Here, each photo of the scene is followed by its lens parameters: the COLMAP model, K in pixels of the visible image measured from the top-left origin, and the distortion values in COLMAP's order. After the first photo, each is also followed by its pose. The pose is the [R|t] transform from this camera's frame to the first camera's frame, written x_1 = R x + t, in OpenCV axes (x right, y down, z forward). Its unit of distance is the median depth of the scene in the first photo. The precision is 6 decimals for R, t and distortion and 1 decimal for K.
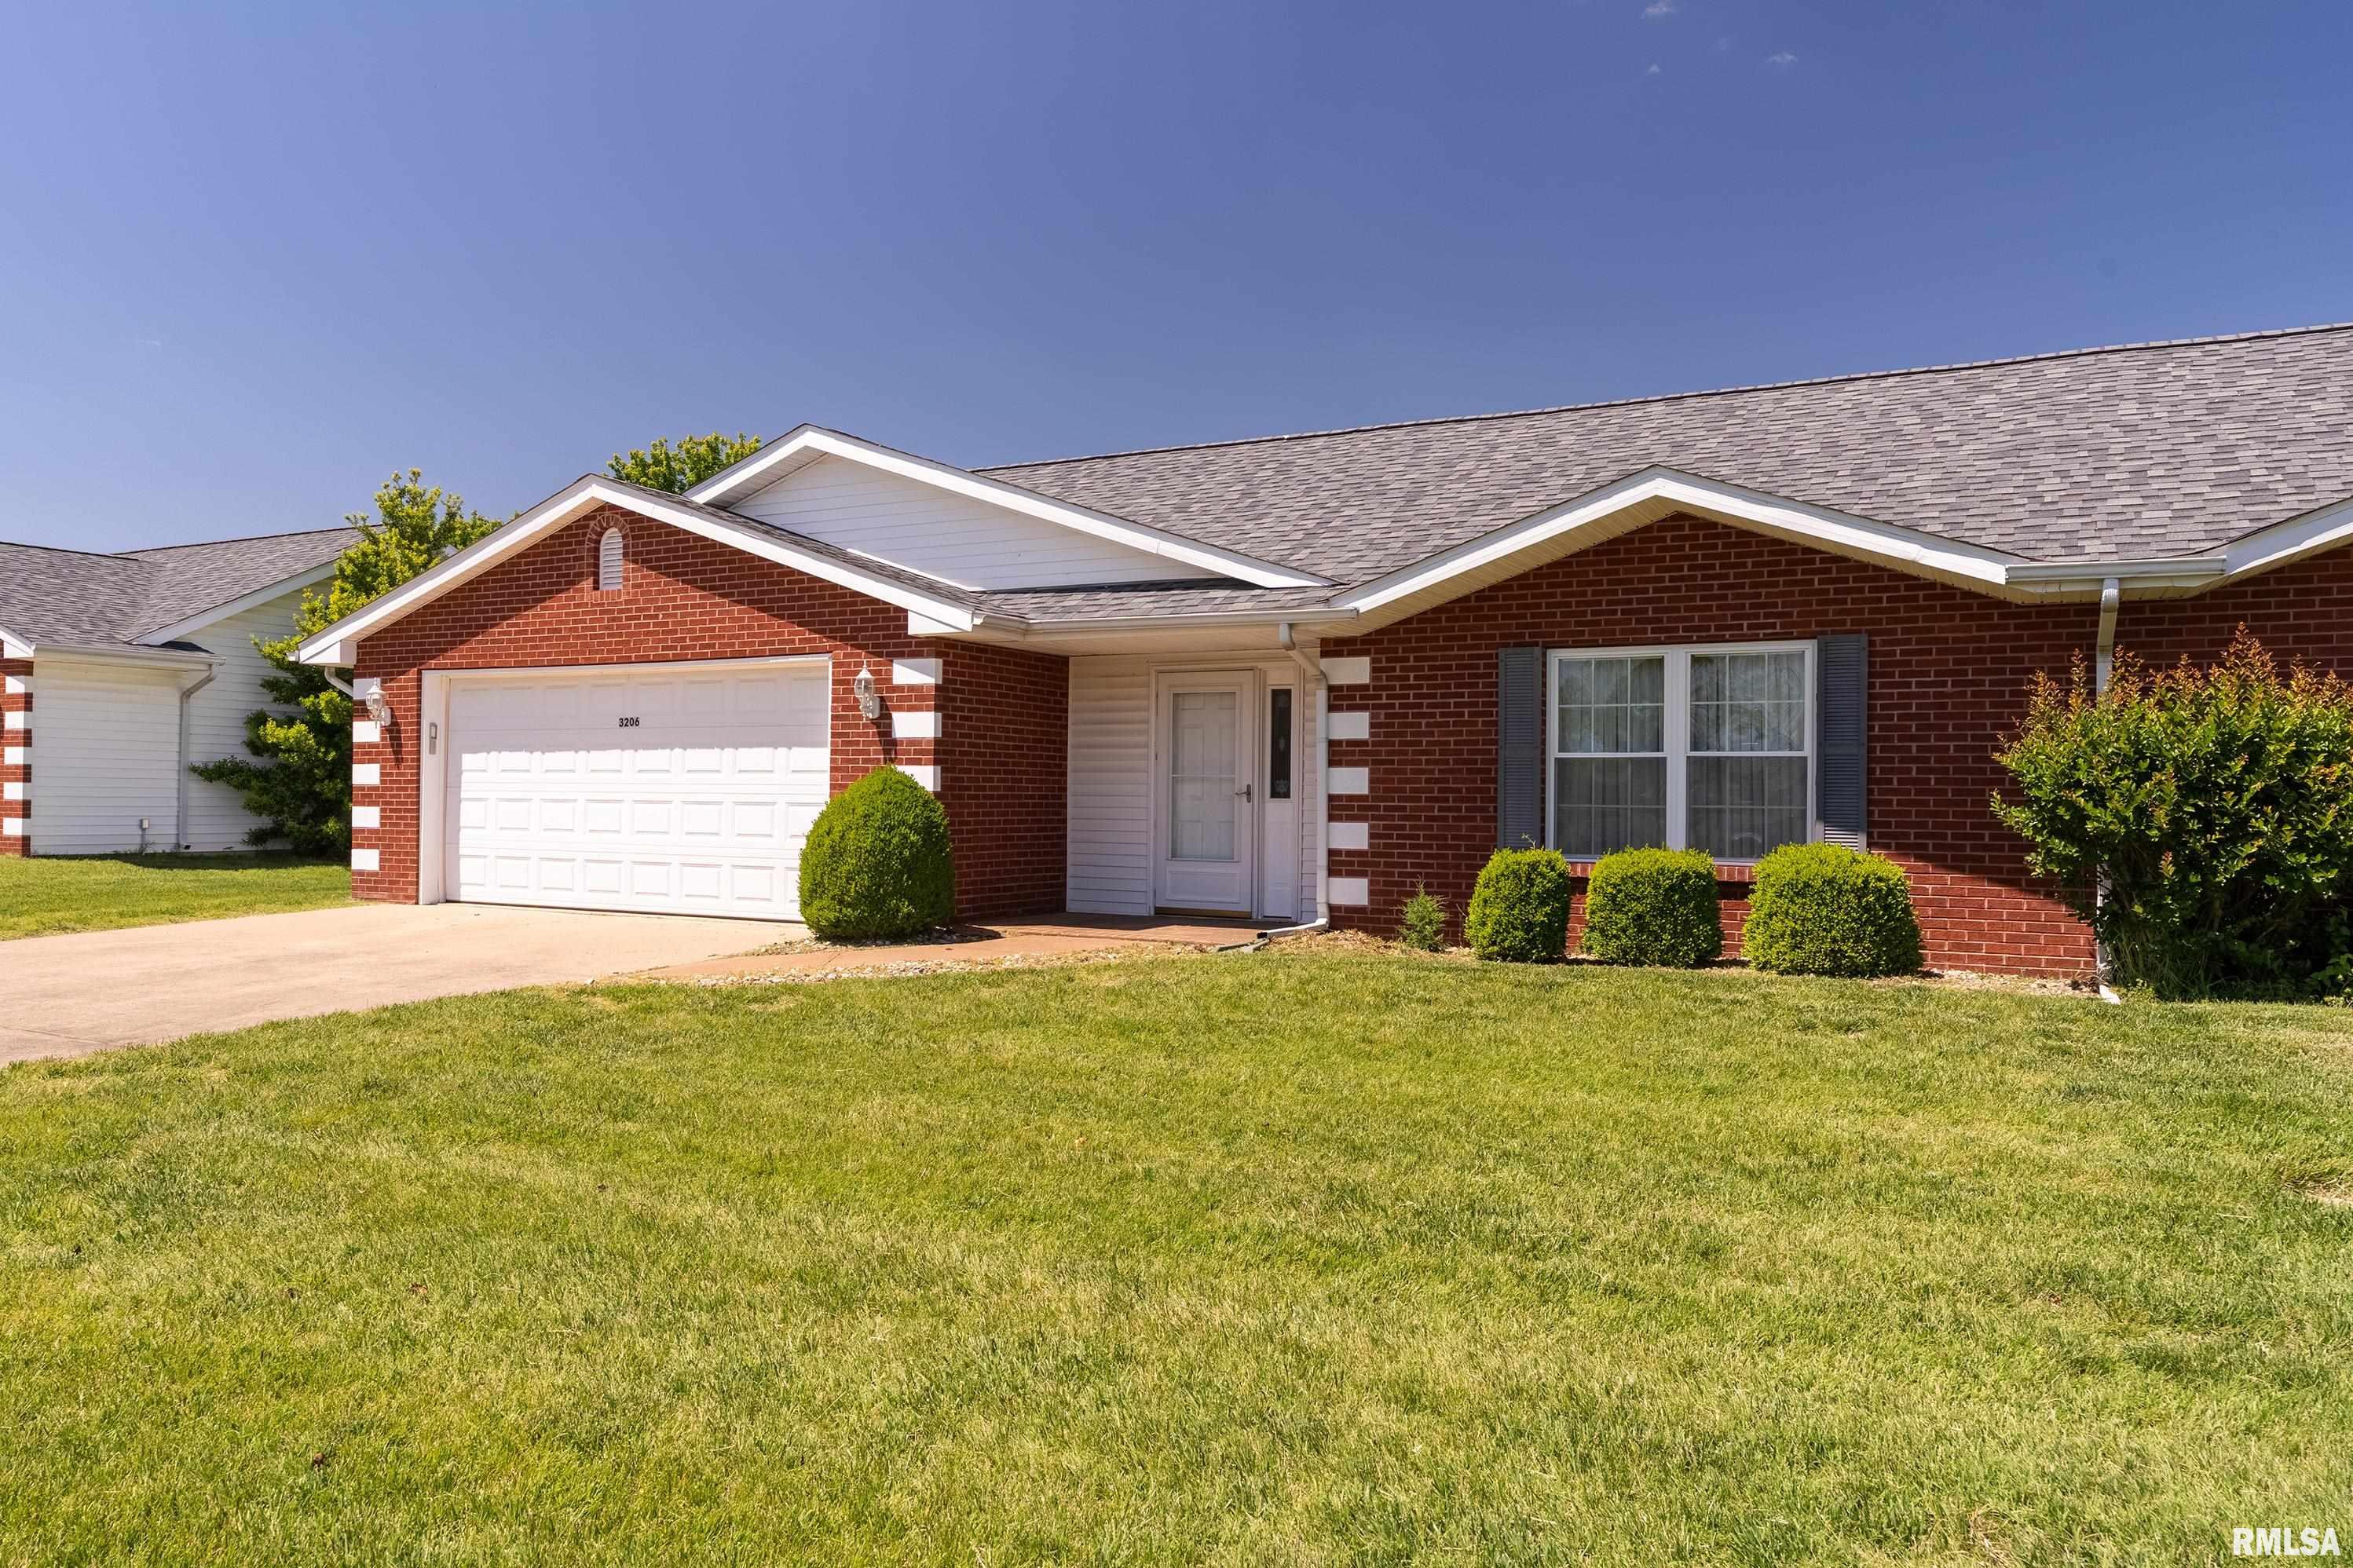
lens RADIAL K [[1628.0, 0, 1183.3], [0, 1628.0, 789.0], [0, 0, 1]] dist [-0.004519, -0.000496]
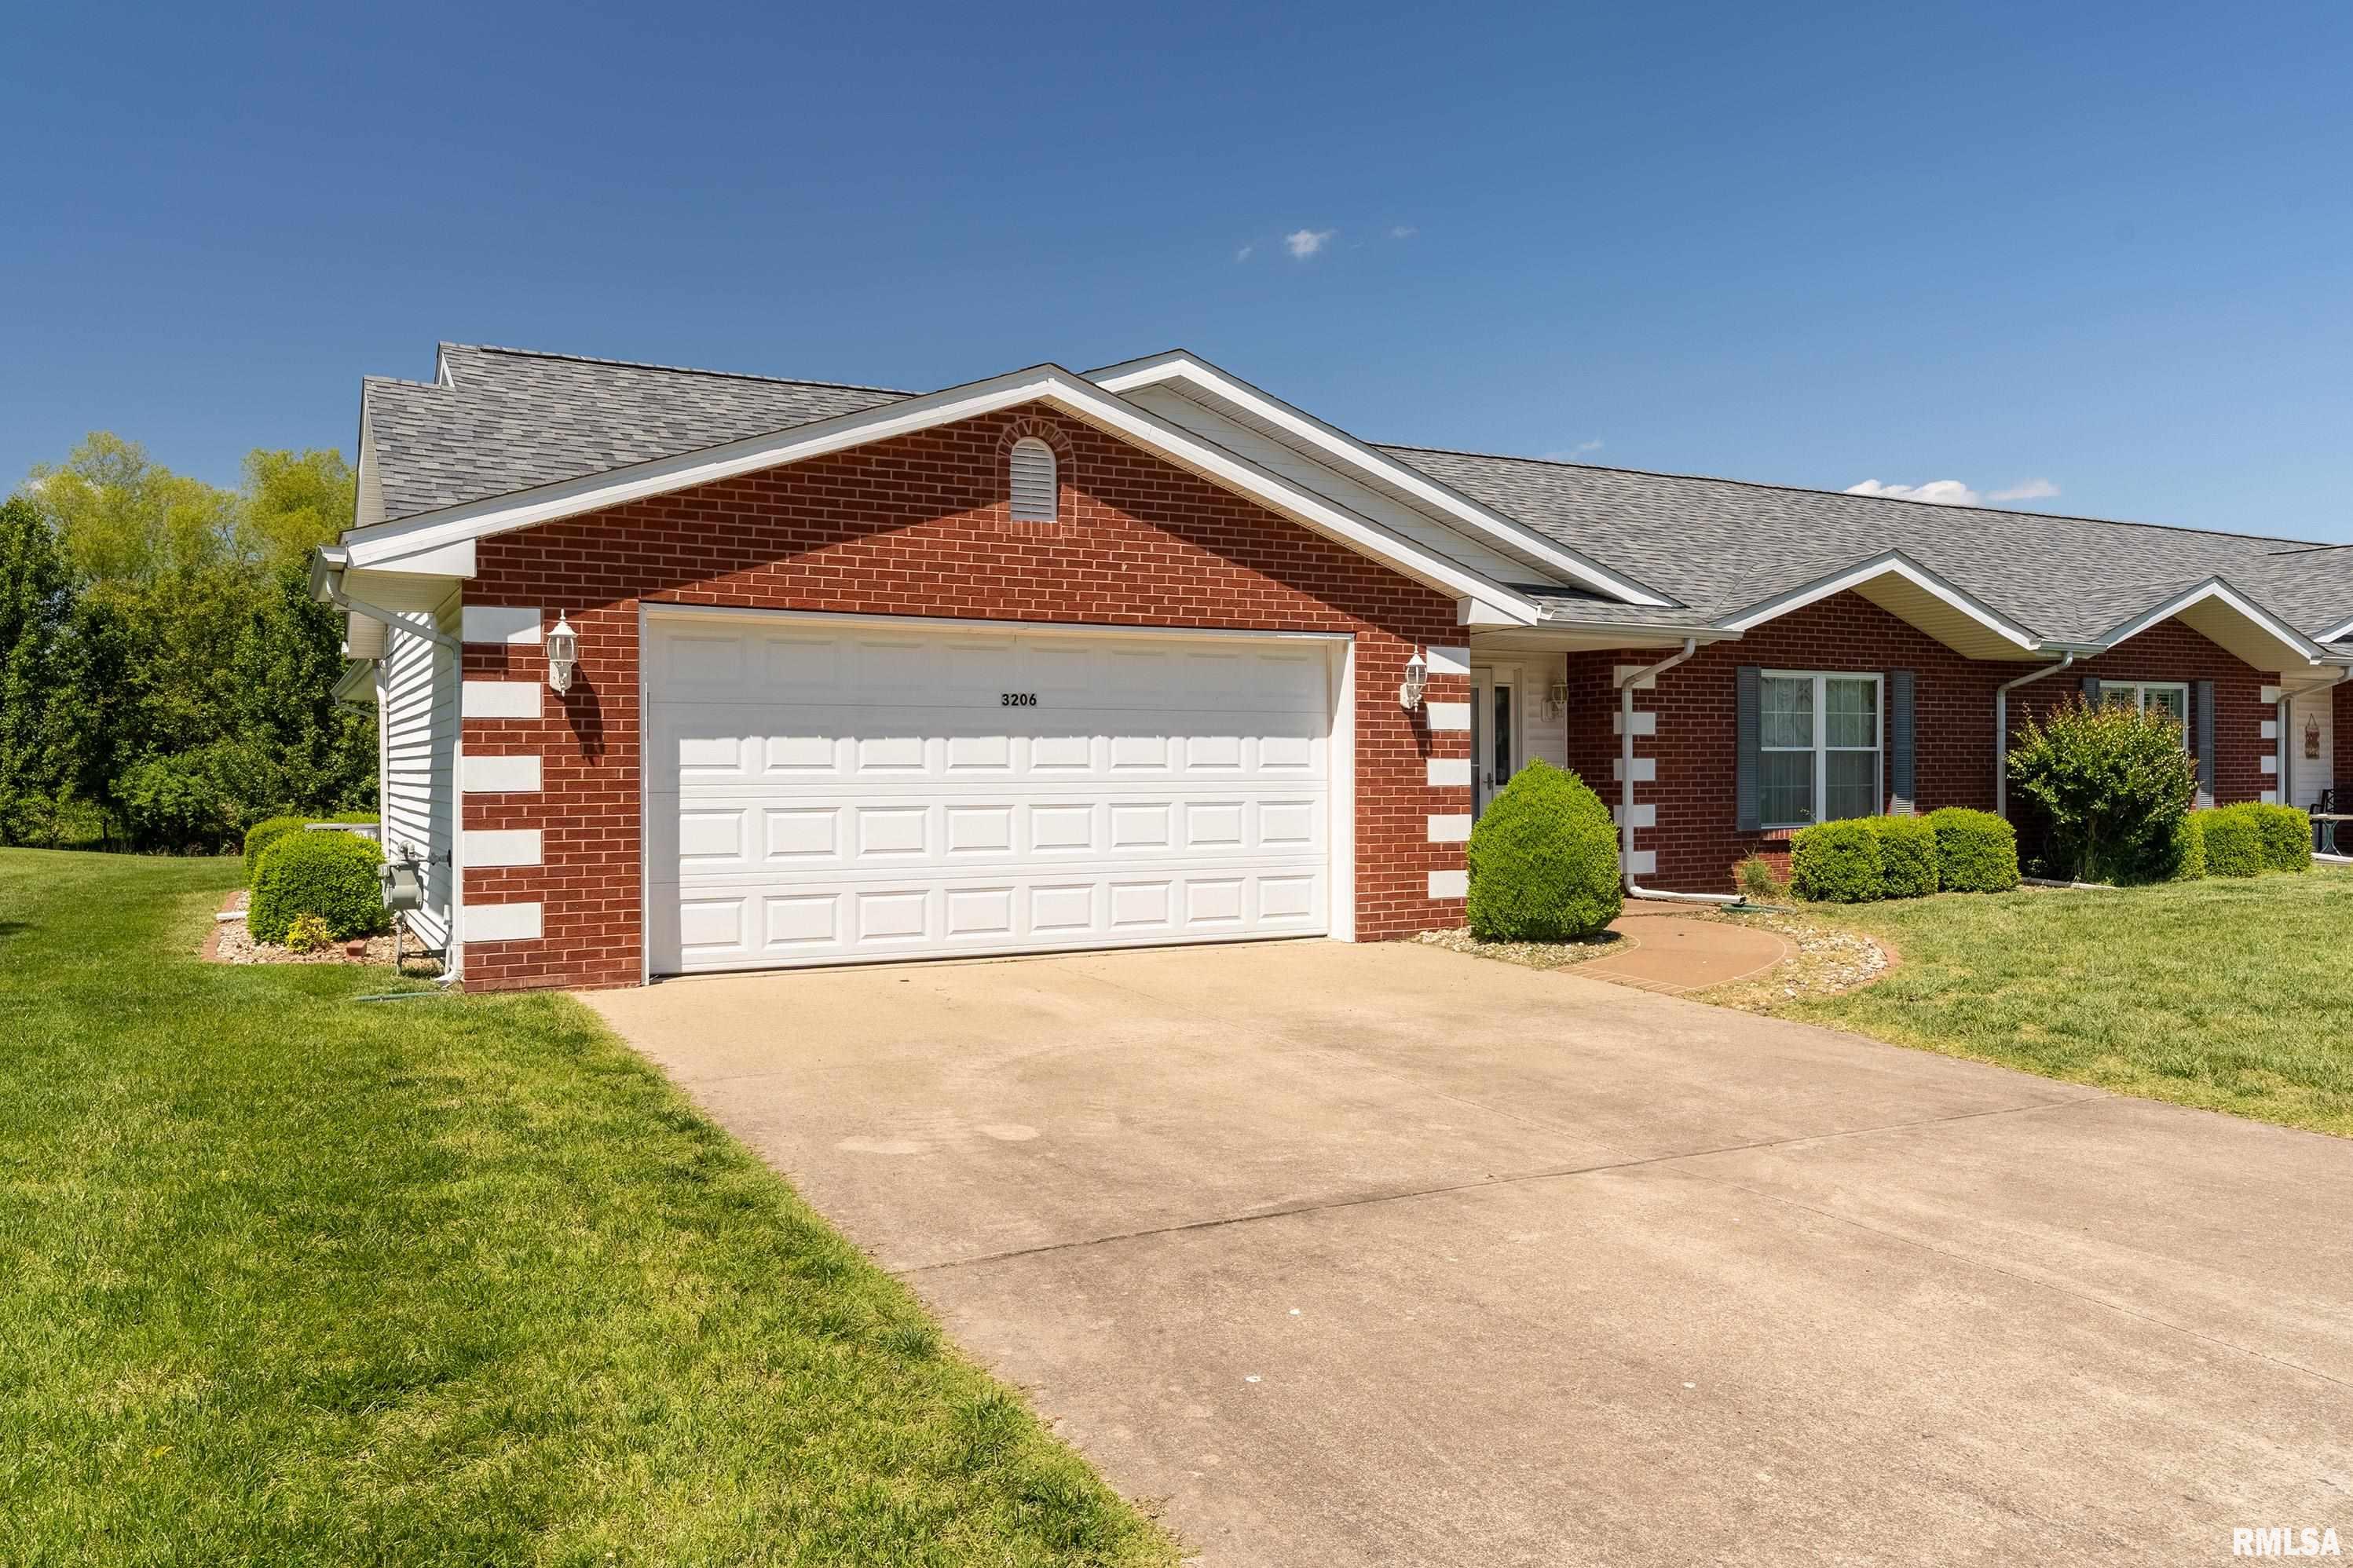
lens RADIAL K [[1628.0, 0, 1178.0], [0, 1628.0, 783.0], [0, 0, 1]] dist [-0.004519, -0.000496]
pose [[0.561642, -0.019236, 0.827157, -1.027186], [0.004669, 0.999787, 0.020080, -0.019773], [-0.827367, -0.007416, 0.561612, 0.583802]]
